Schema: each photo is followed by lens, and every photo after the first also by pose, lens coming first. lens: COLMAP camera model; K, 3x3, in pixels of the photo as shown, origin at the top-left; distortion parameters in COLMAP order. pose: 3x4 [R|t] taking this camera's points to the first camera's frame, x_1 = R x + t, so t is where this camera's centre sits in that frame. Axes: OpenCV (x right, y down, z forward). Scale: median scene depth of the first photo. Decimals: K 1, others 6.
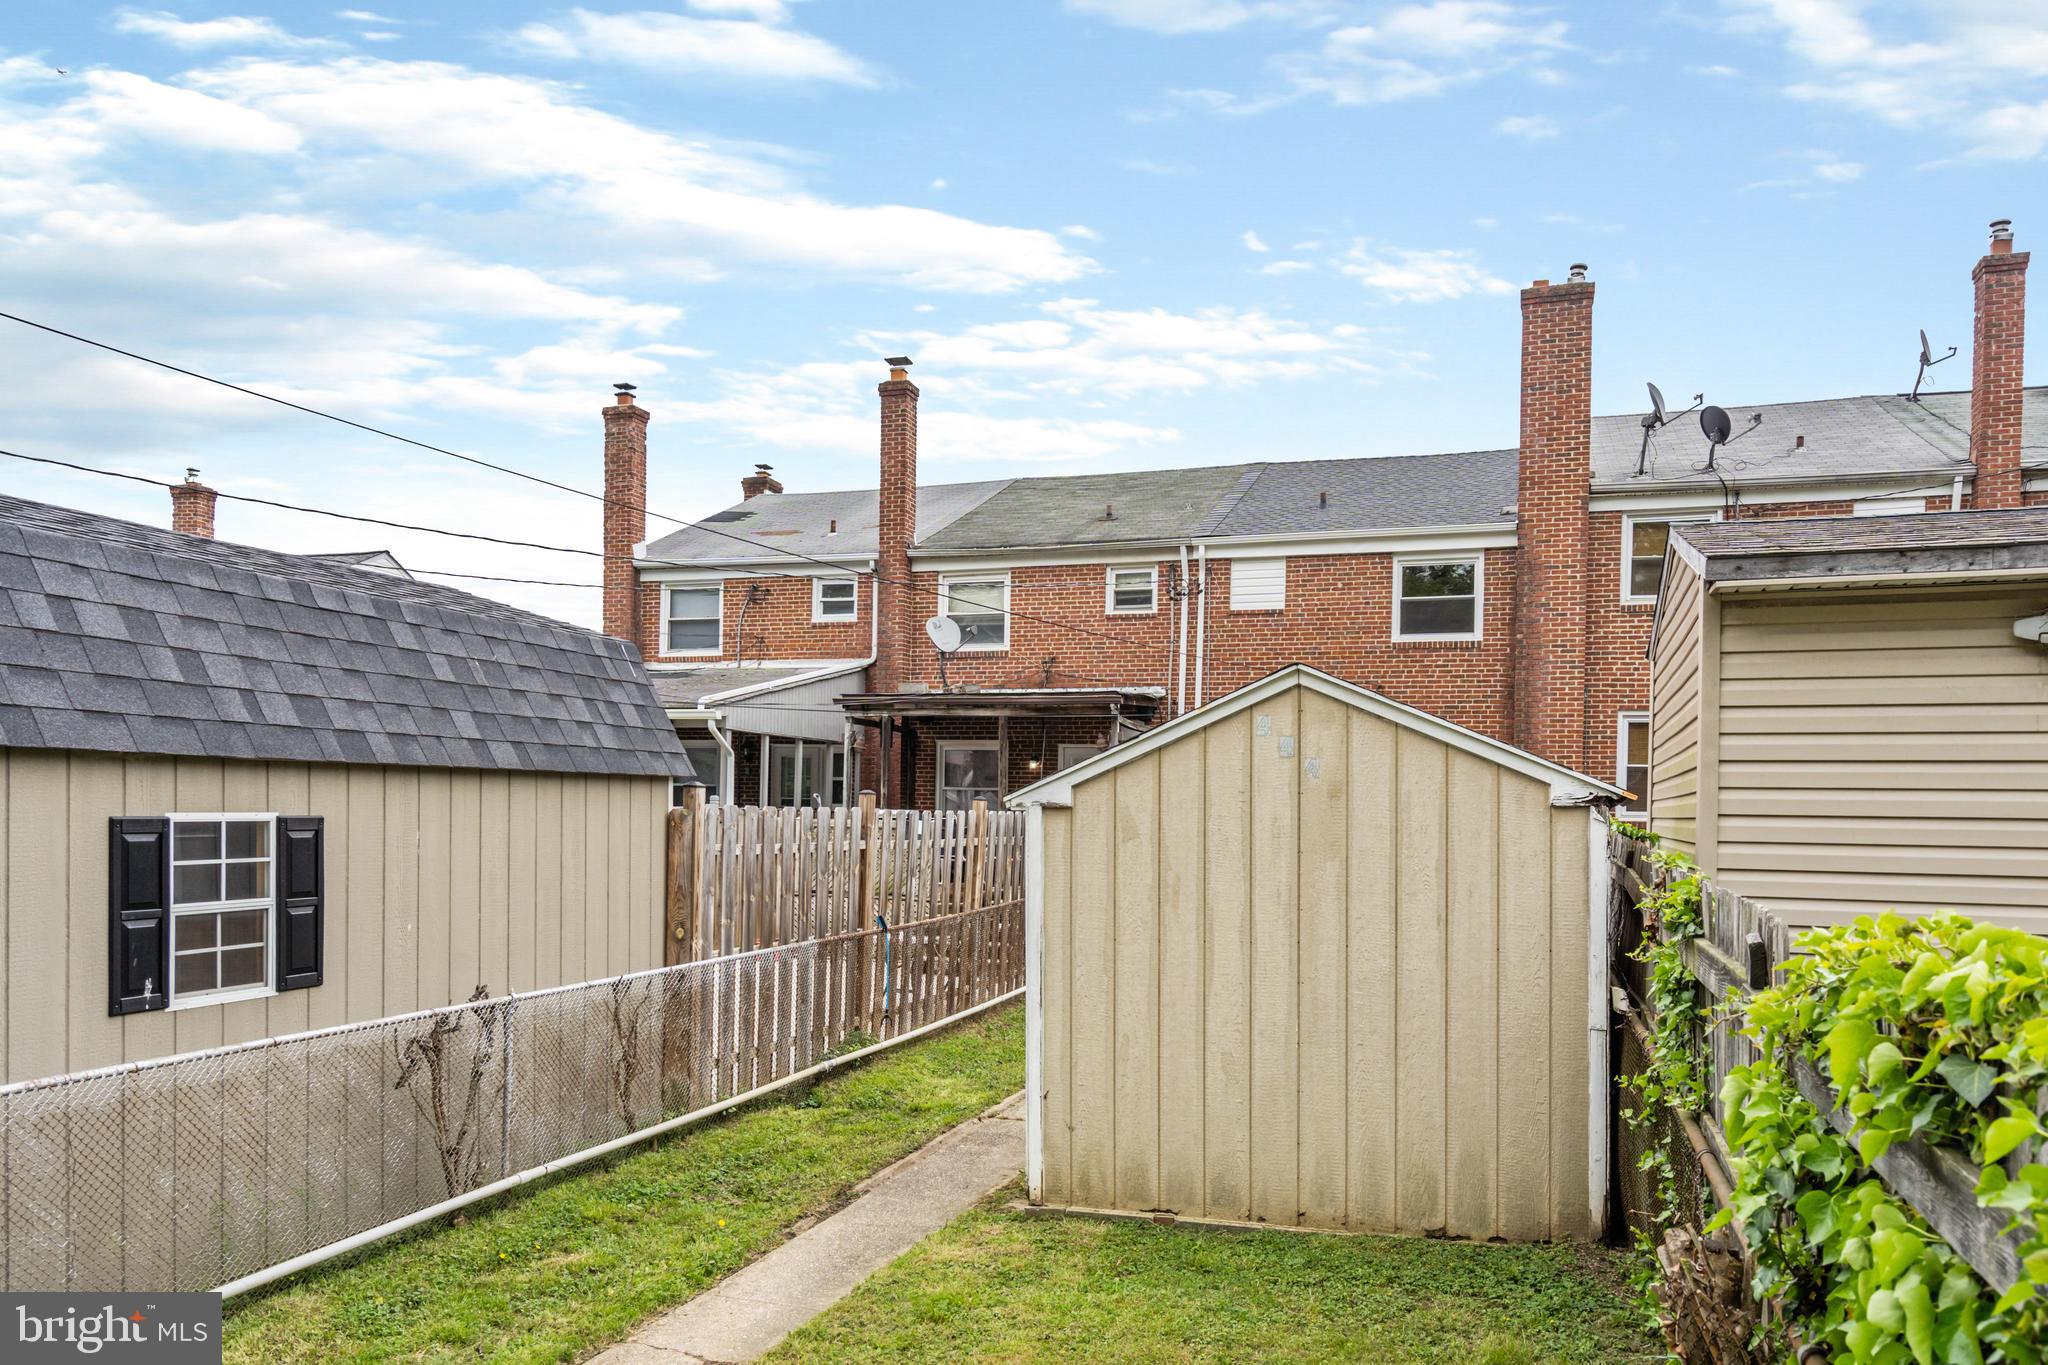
lens RADIAL K [[1678.0, 0, 855.2], [0, 1678.0, 834.8], [0, 0, 1]] dist [0.006139, 0.006419]
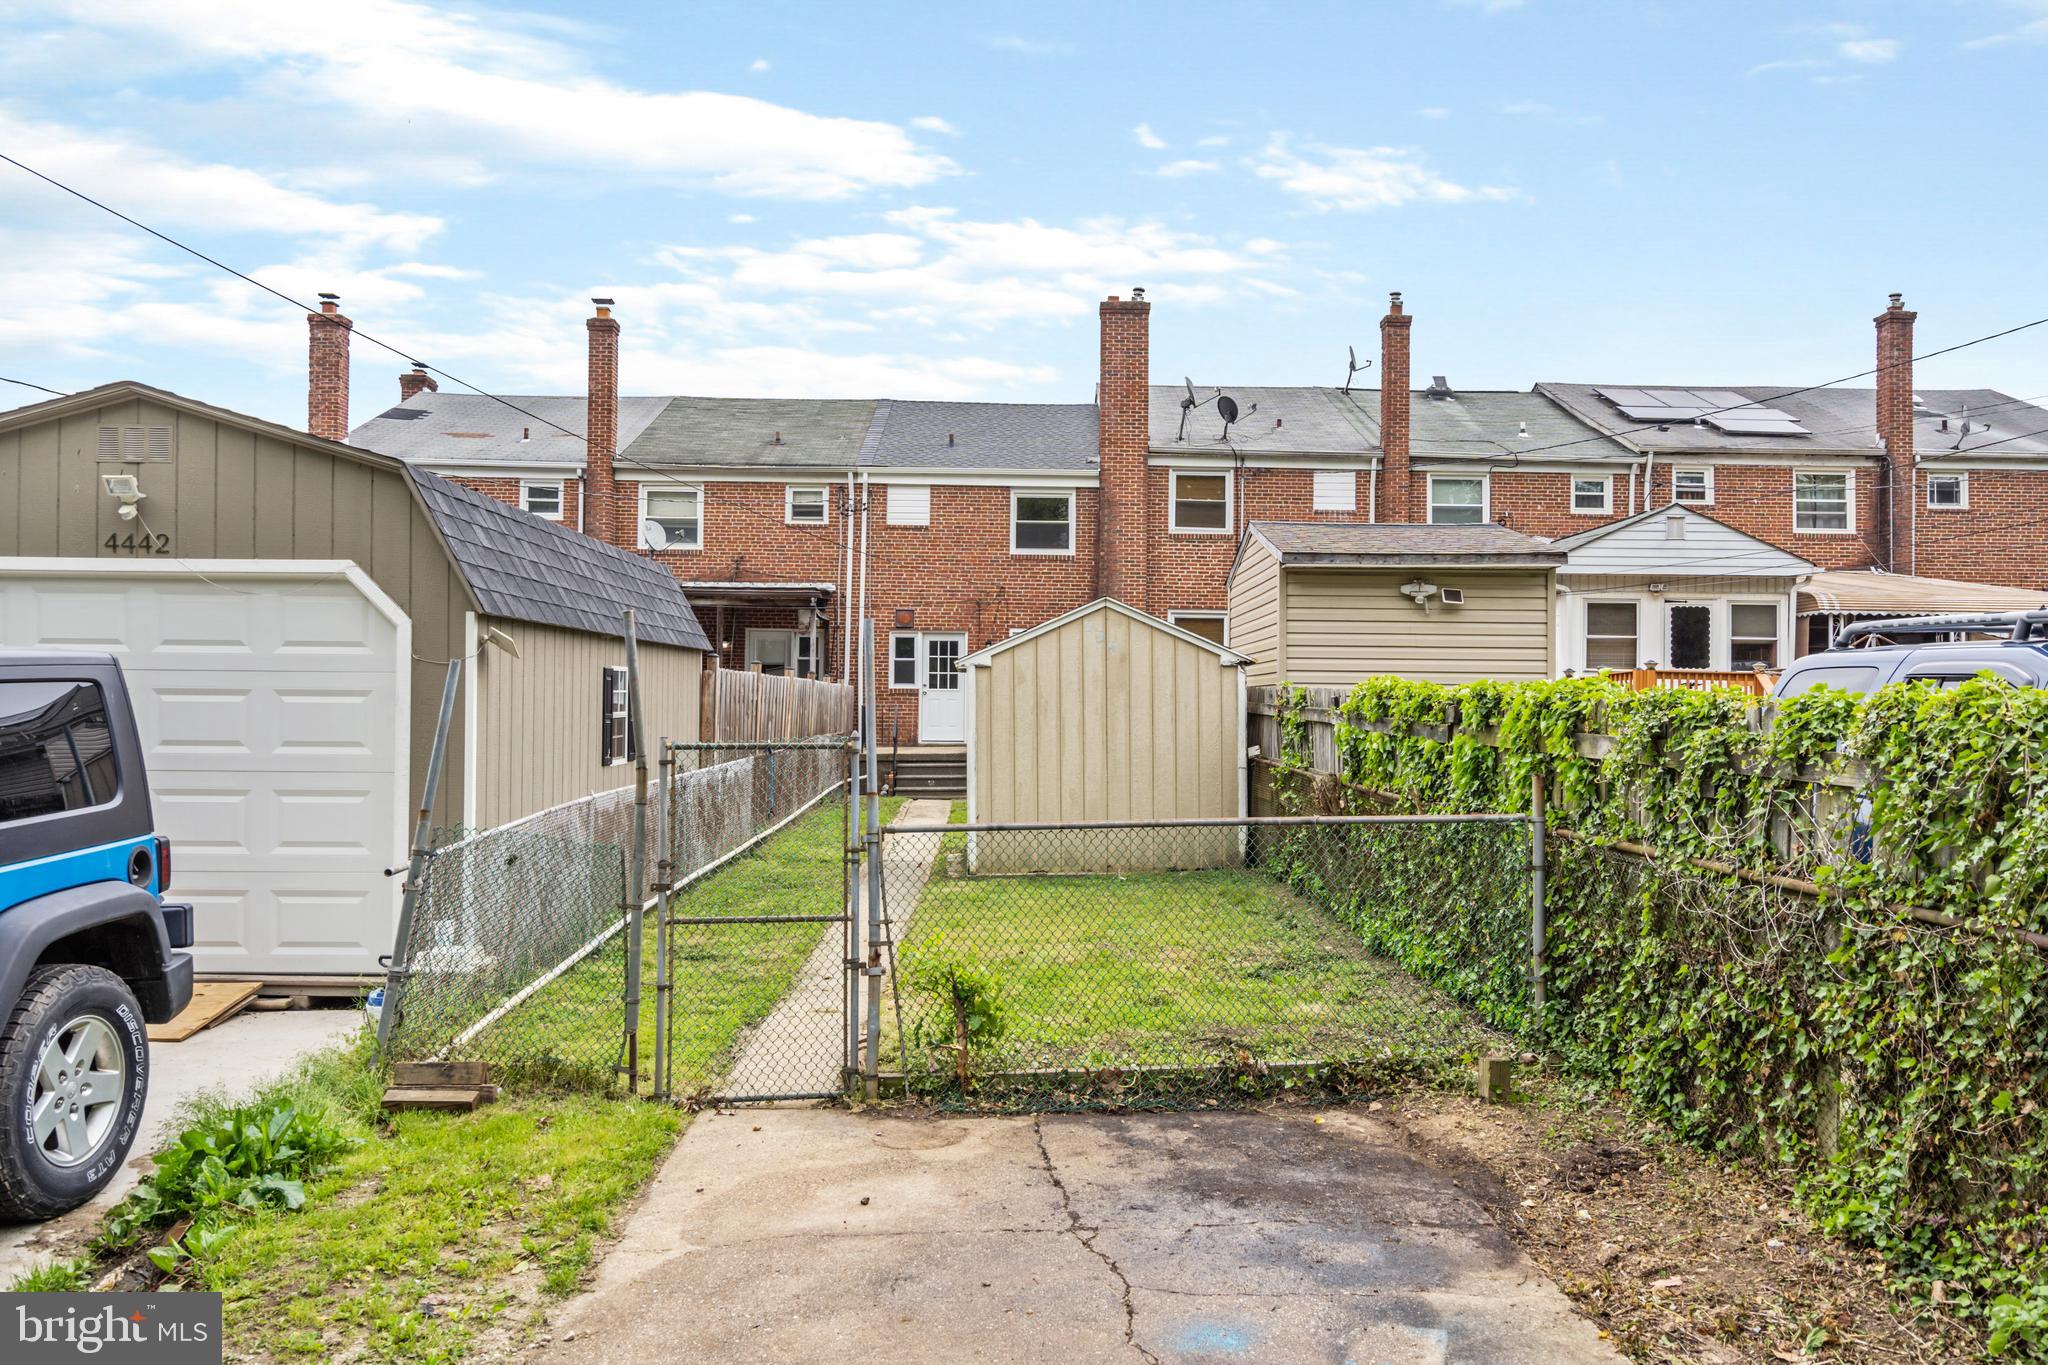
lens RADIAL K [[1547.7, 0, 1024.0], [0, 1547.7, 682.5], [0, 0, 1]] dist [0.003432, 0.003901]
pose [[0.936979, -0.001262, 0.349383, -0.092250], [0.007493, 0.999836, -0.016485, 0.006345], [-0.349305, 0.018064, 0.936835, -0.138207]]
